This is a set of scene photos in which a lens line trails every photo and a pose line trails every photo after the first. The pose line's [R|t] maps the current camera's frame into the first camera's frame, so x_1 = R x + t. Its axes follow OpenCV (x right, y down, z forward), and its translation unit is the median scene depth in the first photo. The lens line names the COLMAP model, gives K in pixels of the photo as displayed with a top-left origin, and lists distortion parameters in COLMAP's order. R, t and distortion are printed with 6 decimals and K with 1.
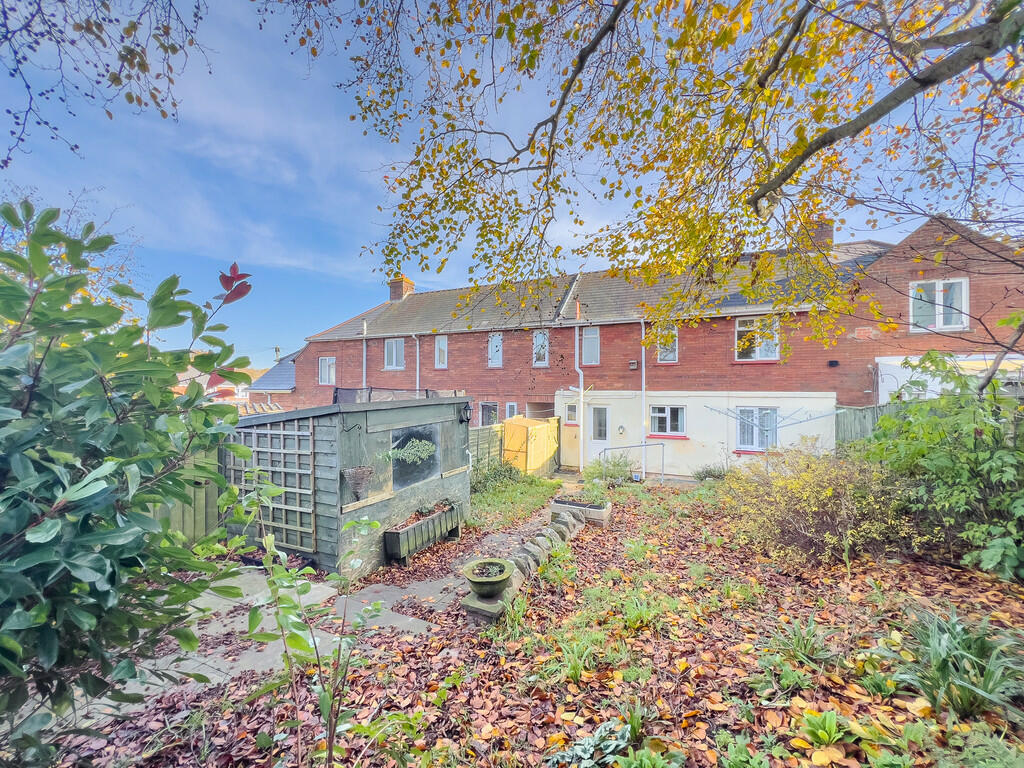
lens RADIAL K [[407.8, 0, 512.8], [0, 407.8, 388.2], [0, 0, 1]] dist [-0.002292, -0.000561]
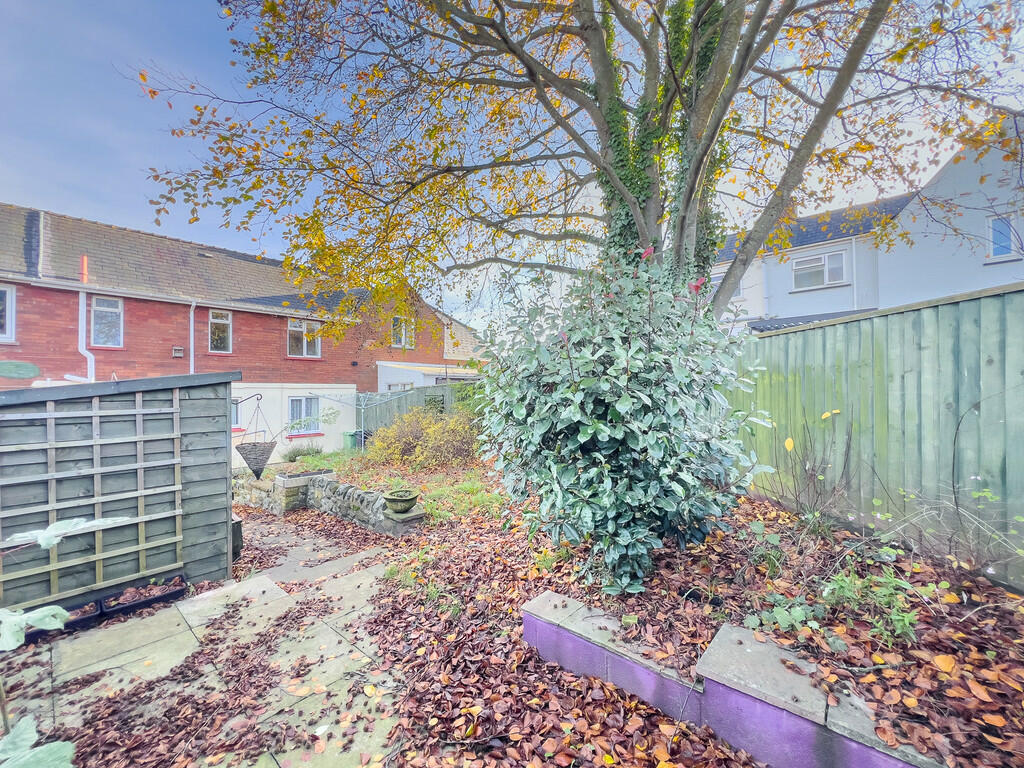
lens RADIAL K [[407.8, 0, 513.4], [0, 407.8, 386.9], [0, 0, 1]] dist [-0.002292, -0.000561]
pose [[0.302111, 0.005571, 0.953257, -0.352391], [-0.000218, 0.999983, -0.005775, 0.025017], [-0.953273, 0.001537, 0.302107, 0.060970]]
